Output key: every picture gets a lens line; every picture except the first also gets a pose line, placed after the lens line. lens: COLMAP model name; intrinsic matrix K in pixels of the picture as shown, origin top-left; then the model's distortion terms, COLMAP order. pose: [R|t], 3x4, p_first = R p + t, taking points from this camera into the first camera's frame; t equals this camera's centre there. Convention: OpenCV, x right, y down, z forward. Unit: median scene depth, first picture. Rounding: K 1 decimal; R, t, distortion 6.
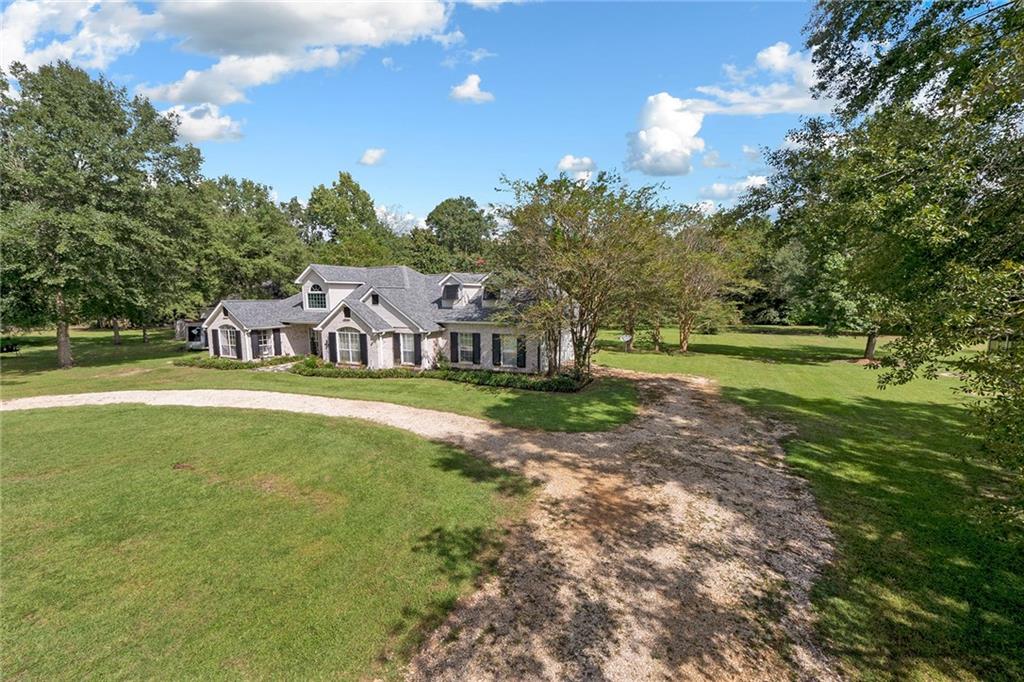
lens RADIAL K [[452.9, 0, 512.0], [0, 452.9, 341.0], [0, 0, 1]] dist [-0.000730, -0.000040]
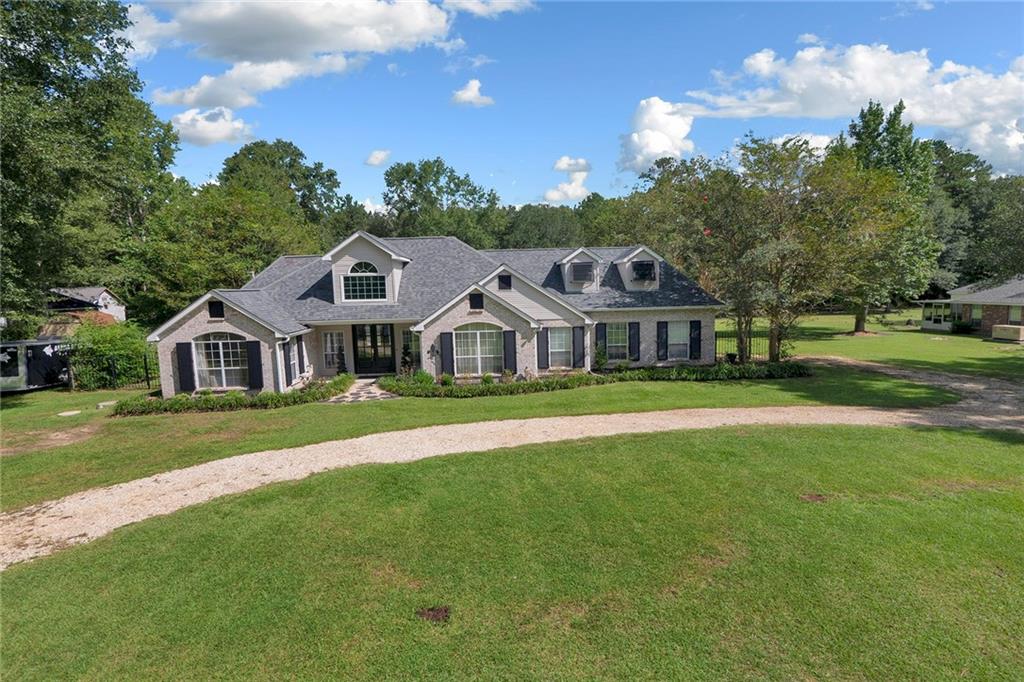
lens RADIAL K [[587.2, 0, 515.6], [0, 587.2, 357.6], [0, 0, 1]] dist [0.003130, -0.000066]
pose [[0.871866, -0.077593, 0.483559, -0.730058], [0.069908, 0.996976, 0.033931, -0.004382], [-0.484729, 0.004221, 0.874654, 0.191473]]
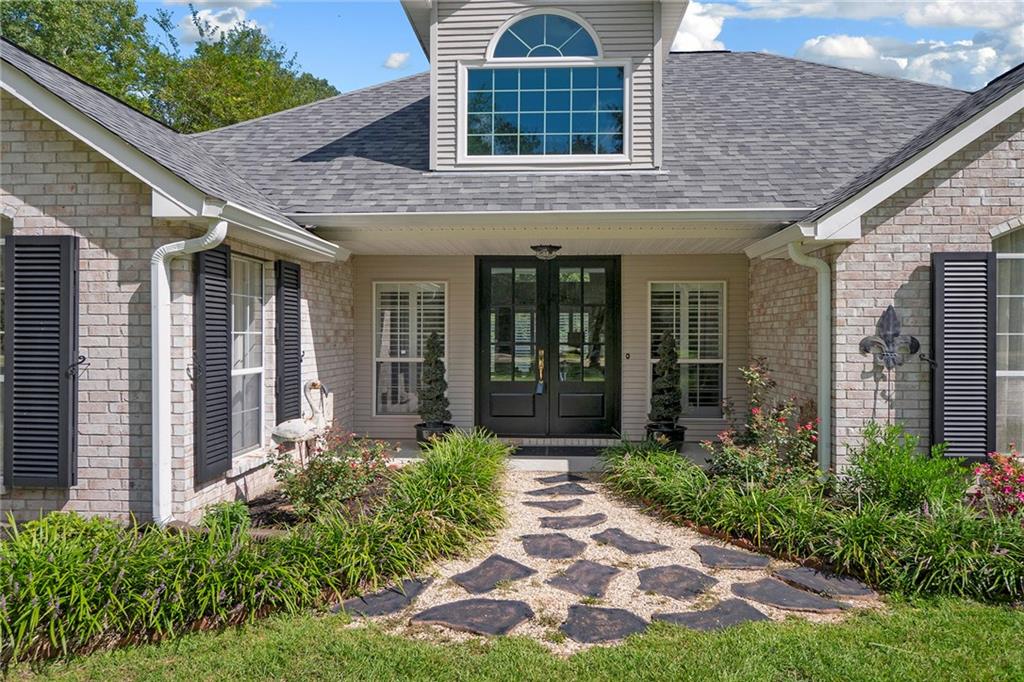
lens RADIAL K [[732.8, 0, 515.4], [0, 732.8, 327.5], [0, 0, 1]] dist [0.004639, -0.003959]
pose [[0.914059, 0.013063, 0.405371, -0.616158], [0.032795, 0.993828, -0.105974, 0.023366], [-0.404254, 0.110161, 0.907989, 0.851727]]
